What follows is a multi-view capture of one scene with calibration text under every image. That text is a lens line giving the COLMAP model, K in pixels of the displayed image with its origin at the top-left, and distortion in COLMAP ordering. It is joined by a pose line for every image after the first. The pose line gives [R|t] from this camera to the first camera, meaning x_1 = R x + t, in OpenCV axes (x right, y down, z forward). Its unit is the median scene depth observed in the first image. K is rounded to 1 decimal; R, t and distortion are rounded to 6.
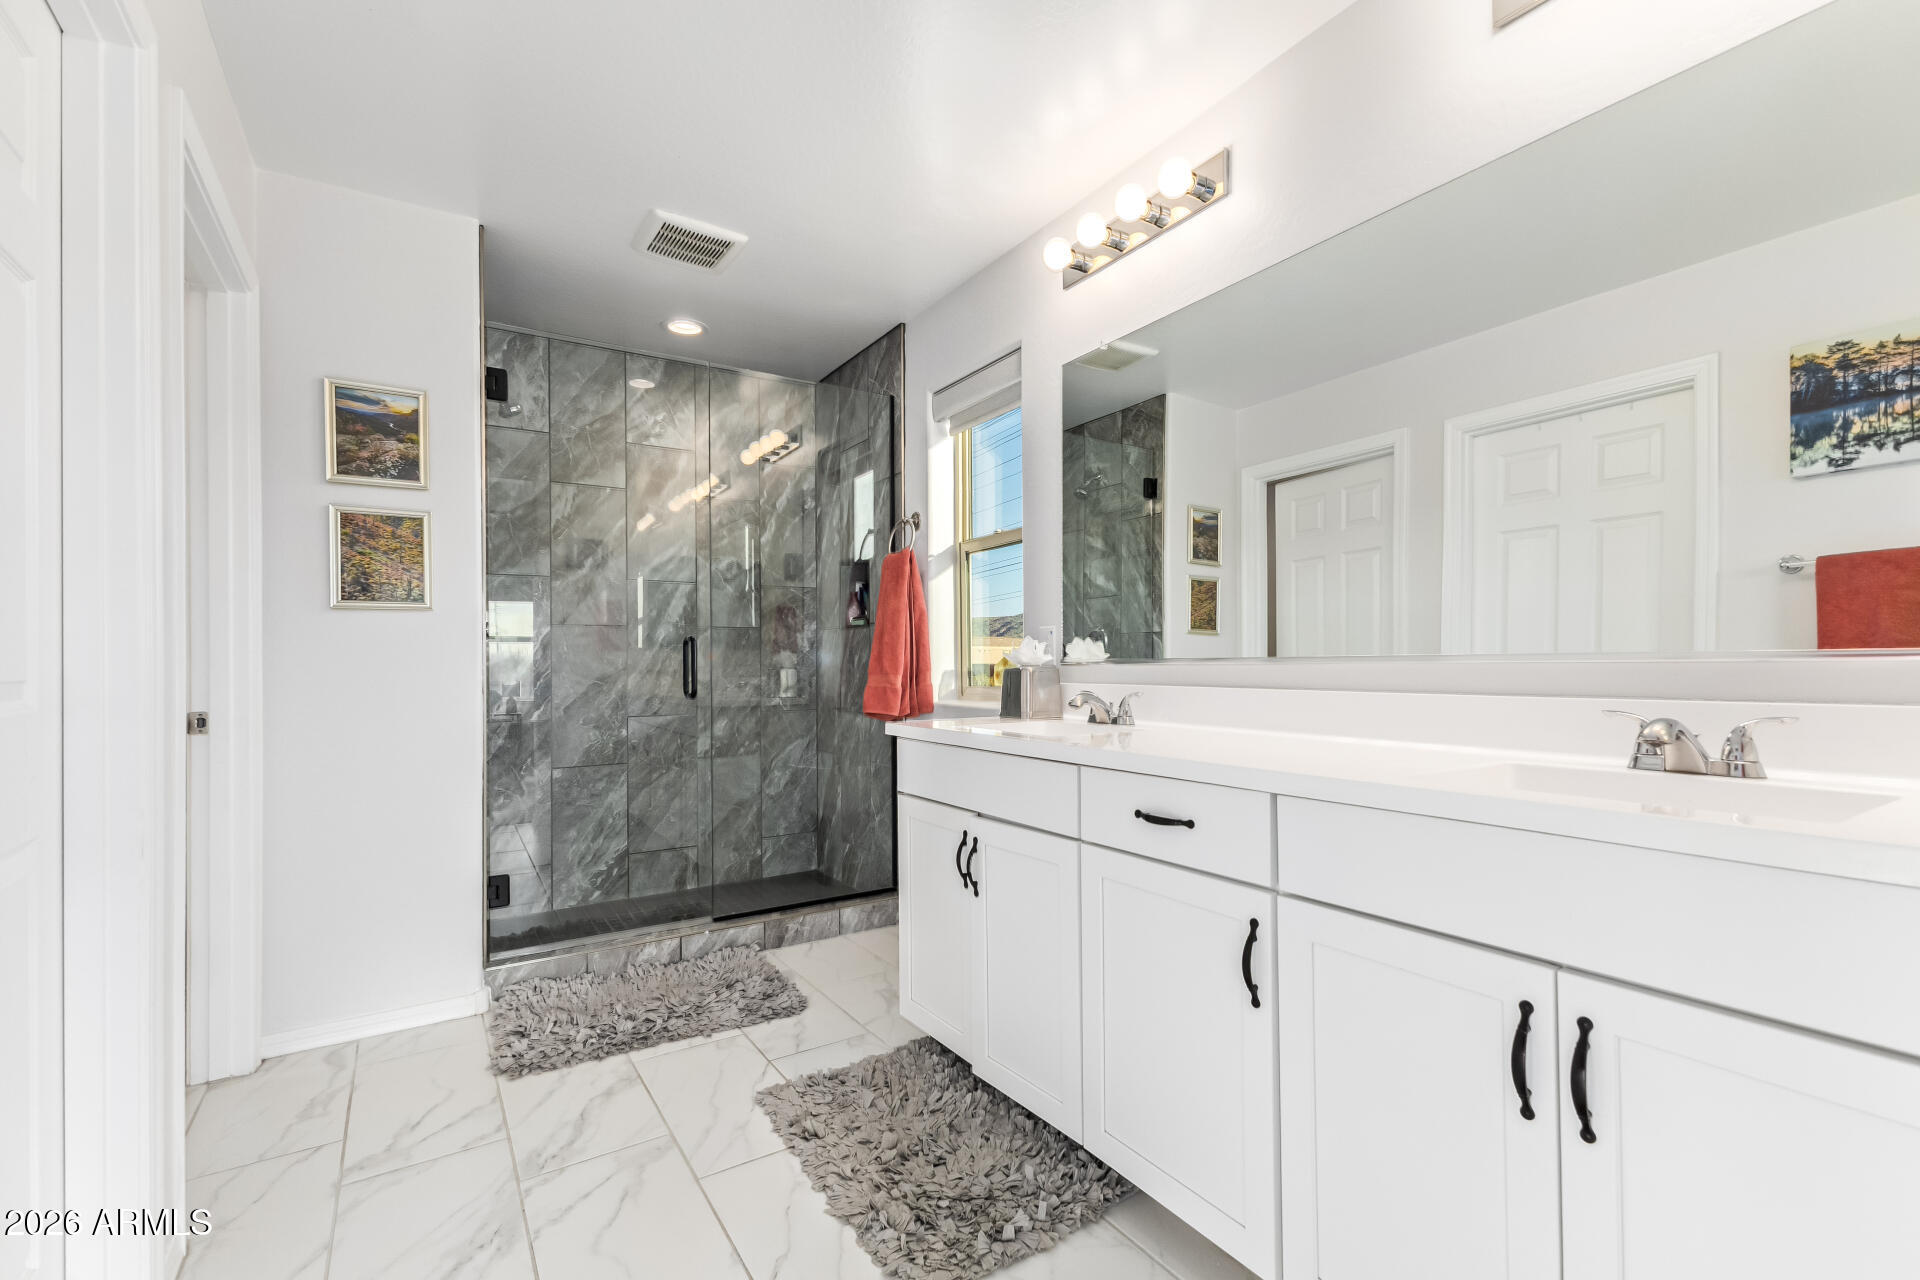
lens RADIAL K [[828.3, 0, 959.1], [0, 828.3, 657.1], [0, 0, 1]] dist [0.011436, -0.000776]
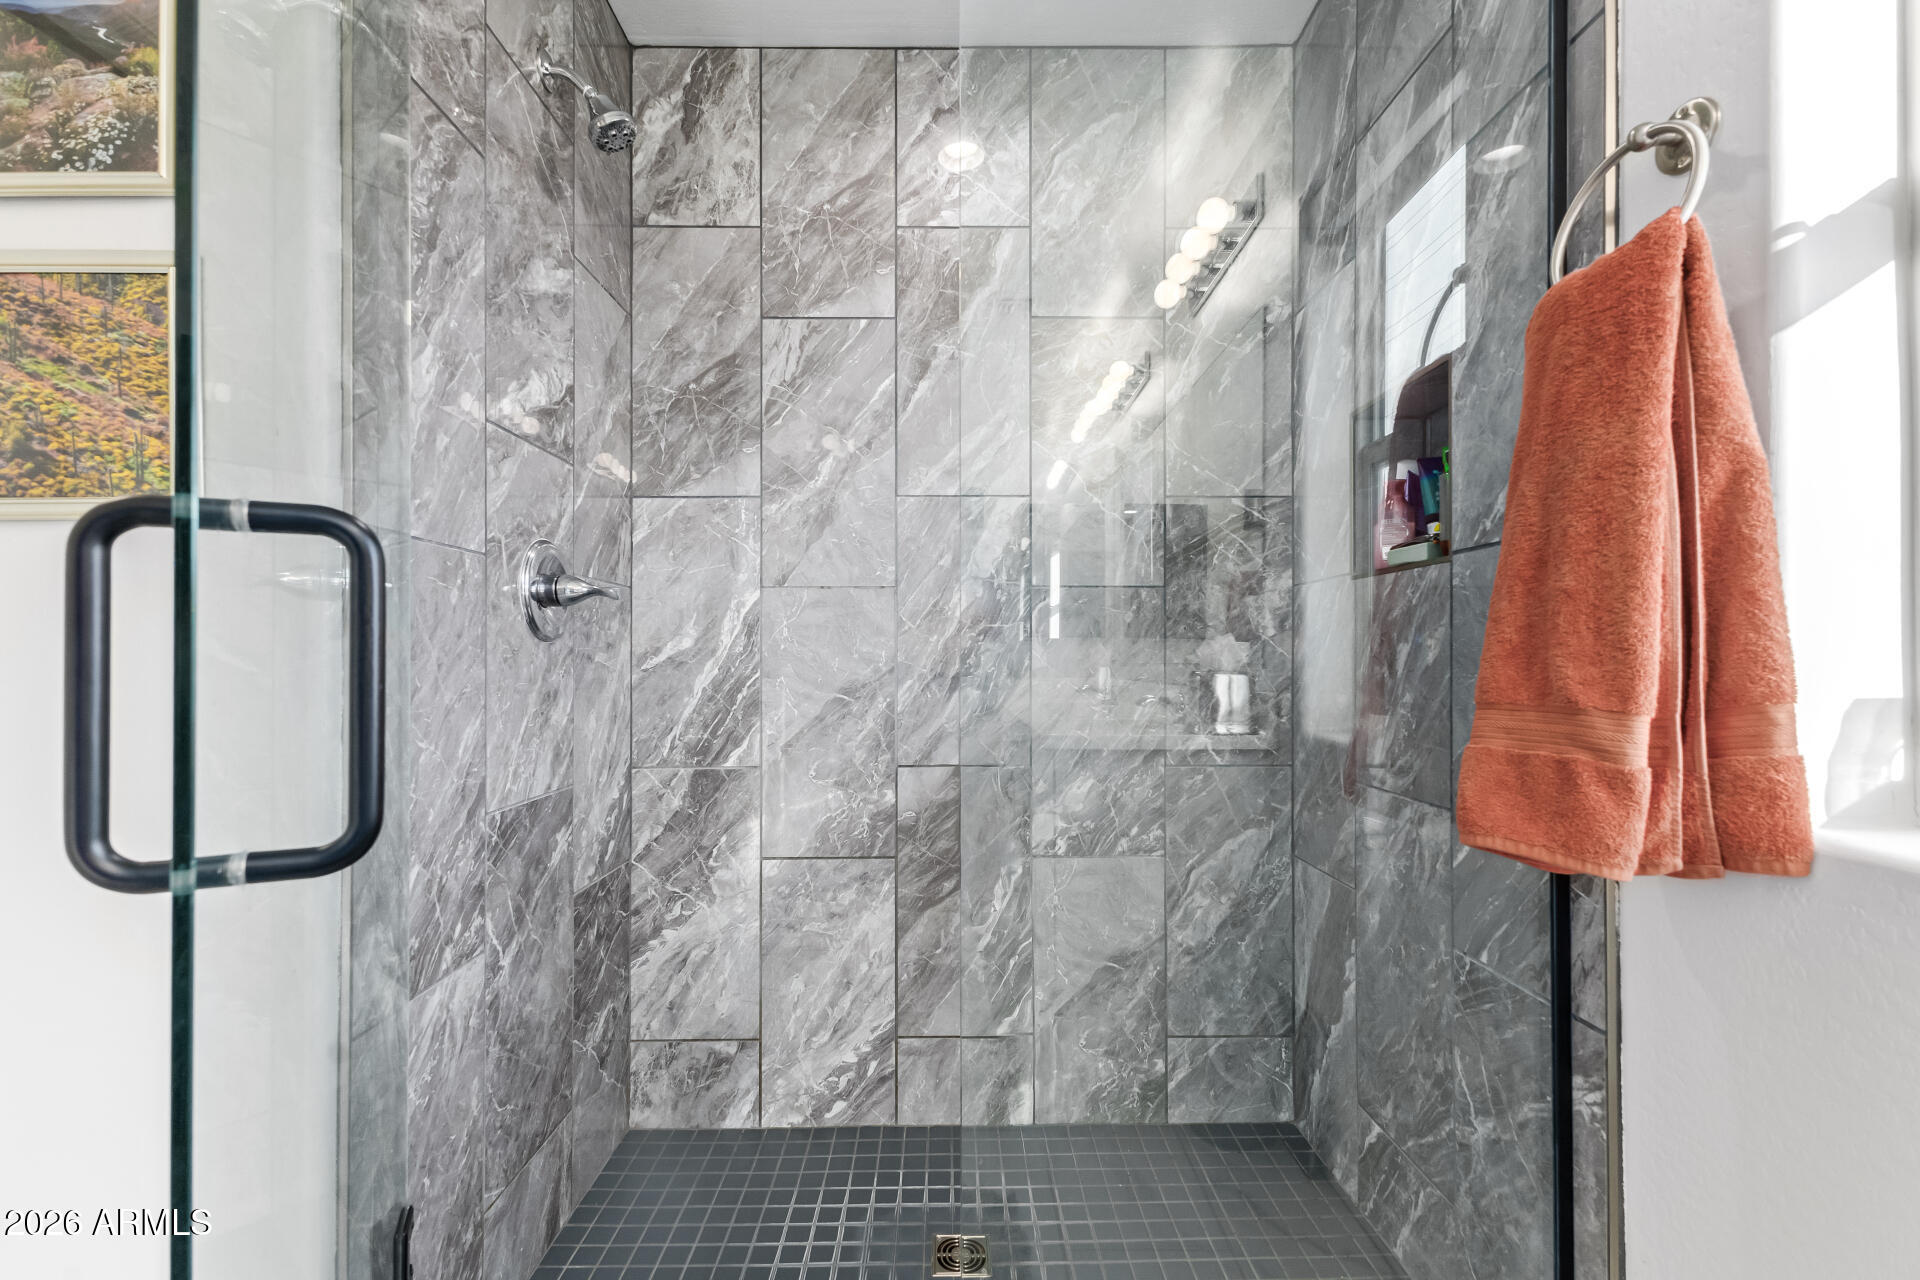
lens RADIAL K [[828.3, 0, 963.0], [0, 828.3, 655.1], [0, 0, 1]] dist [0.011436, -0.000776]
pose [[0.848933, 0.003827, -0.528486, -0.098285], [-0.001393, 0.999987, 0.005003, 0.001711], [0.528498, -0.003511, 0.848927, 0.599639]]
